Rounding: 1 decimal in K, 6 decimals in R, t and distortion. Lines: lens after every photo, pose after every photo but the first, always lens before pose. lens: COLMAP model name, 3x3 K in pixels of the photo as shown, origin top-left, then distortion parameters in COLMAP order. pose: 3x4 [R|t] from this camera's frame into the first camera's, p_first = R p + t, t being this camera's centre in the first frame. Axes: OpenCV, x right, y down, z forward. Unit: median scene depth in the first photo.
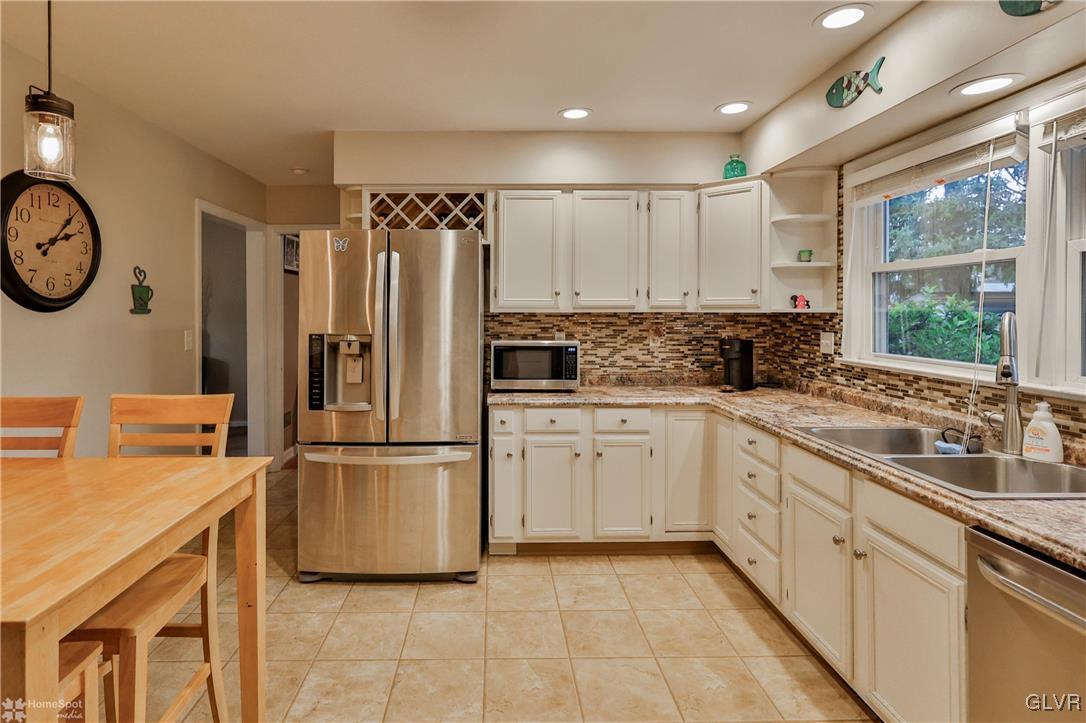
lens RADIAL K [[545.7, 0, 505.9], [0, 545.7, 311.0], [0, 0, 1]] dist [-0.001530, -0.000461]
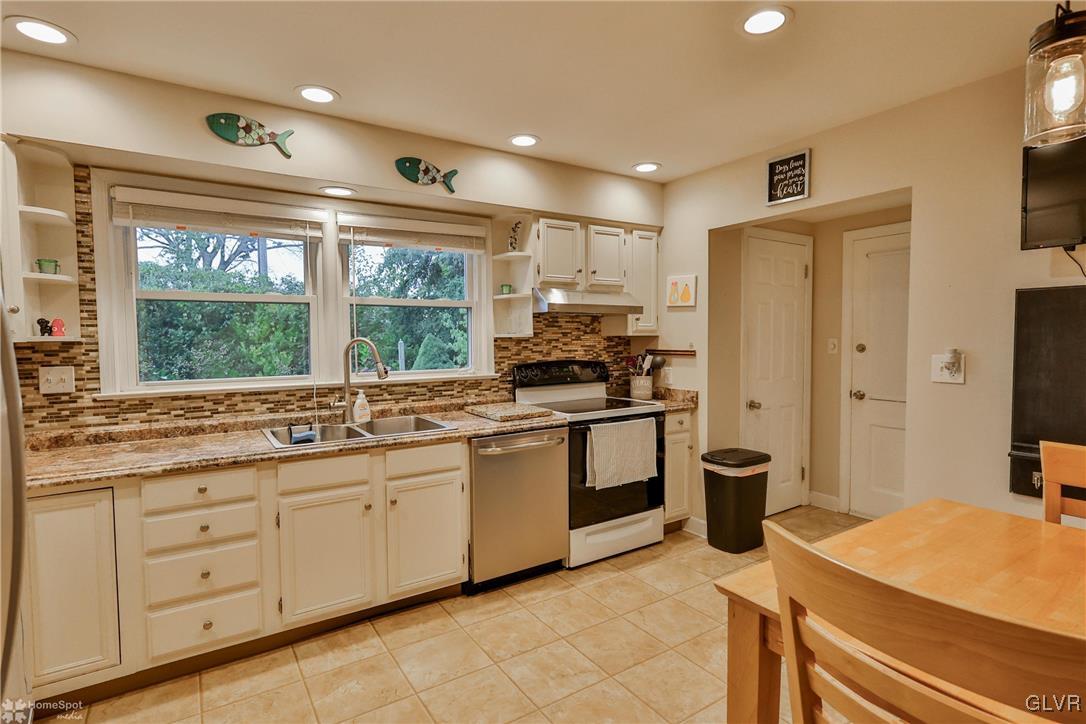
lens RADIAL K [[545.7, 0, 541.6], [0, 545.7, 361.7], [0, 0, 1]] dist [-0.001530, -0.000461]
pose [[-0.527363, -0.036024, 0.848876, -0.583211], [0.009937, 0.998771, 0.048559, 0.000798], [-0.849582, 0.034044, -0.526357, 1.034449]]
